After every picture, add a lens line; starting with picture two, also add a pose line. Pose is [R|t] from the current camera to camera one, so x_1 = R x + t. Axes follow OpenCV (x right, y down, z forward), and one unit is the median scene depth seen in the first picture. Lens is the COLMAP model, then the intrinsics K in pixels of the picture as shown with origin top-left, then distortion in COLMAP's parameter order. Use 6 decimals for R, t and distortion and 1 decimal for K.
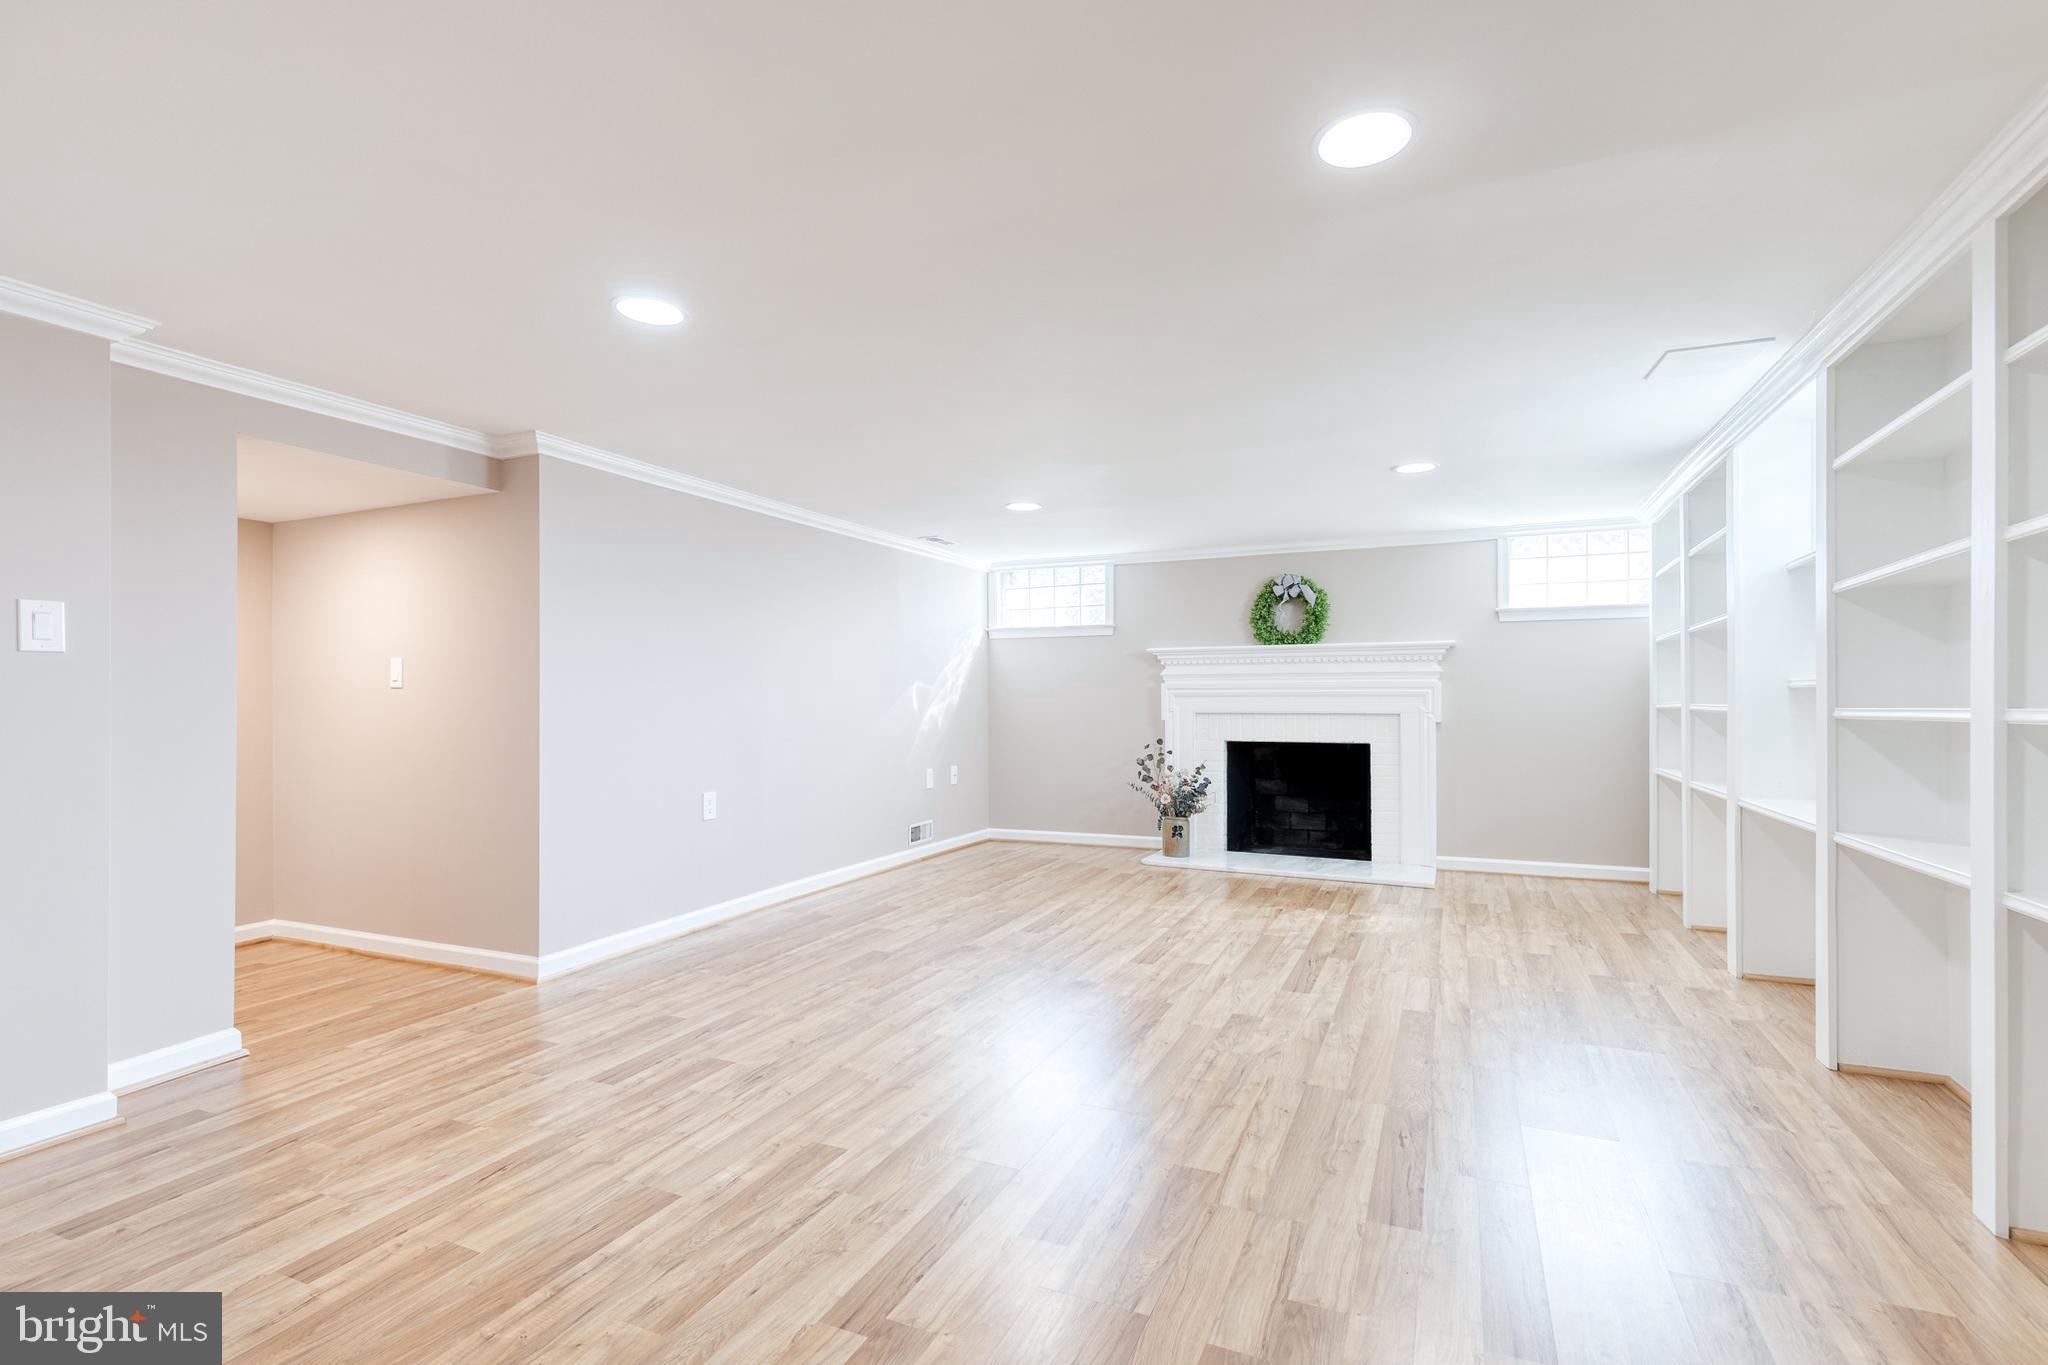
lens RADIAL K [[936.1, 0, 1041.9], [0, 936.1, 678.5], [0, 0, 1]] dist [0.006340, -0.001536]
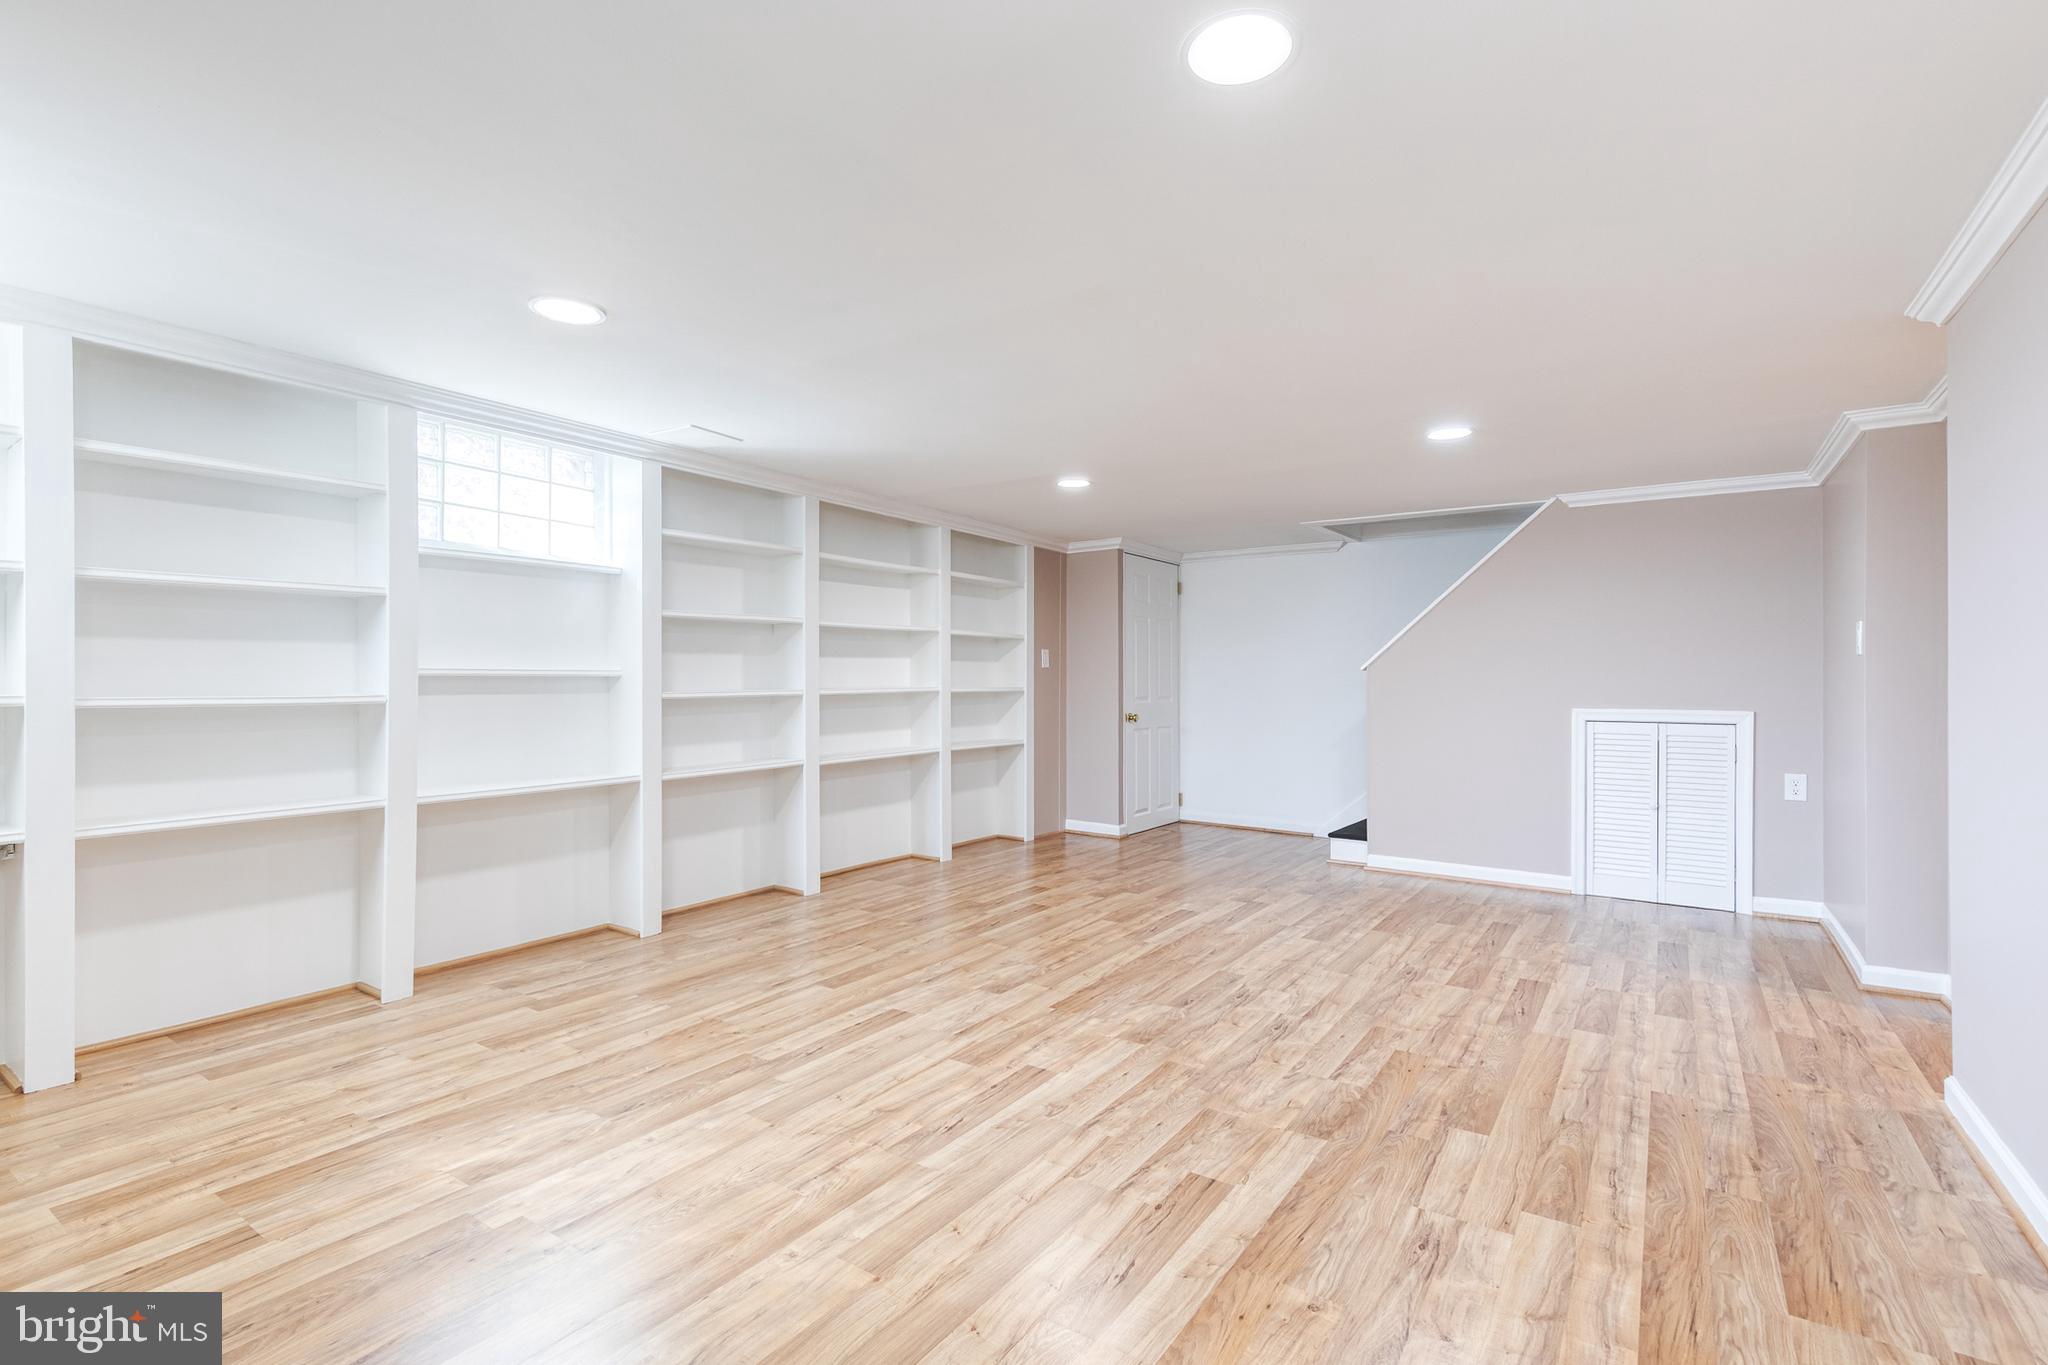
lens RADIAL K [[936.1, 0, 1041.9], [0, 936.1, 678.5], [0, 0, 1]] dist [0.006340, -0.001536]
pose [[-0.986359, 0.002917, 0.164583, -0.010162], [-0.001408, 0.999657, -0.026156, 0.037413], [-0.164603, -0.026031, -0.986016, 1.921189]]
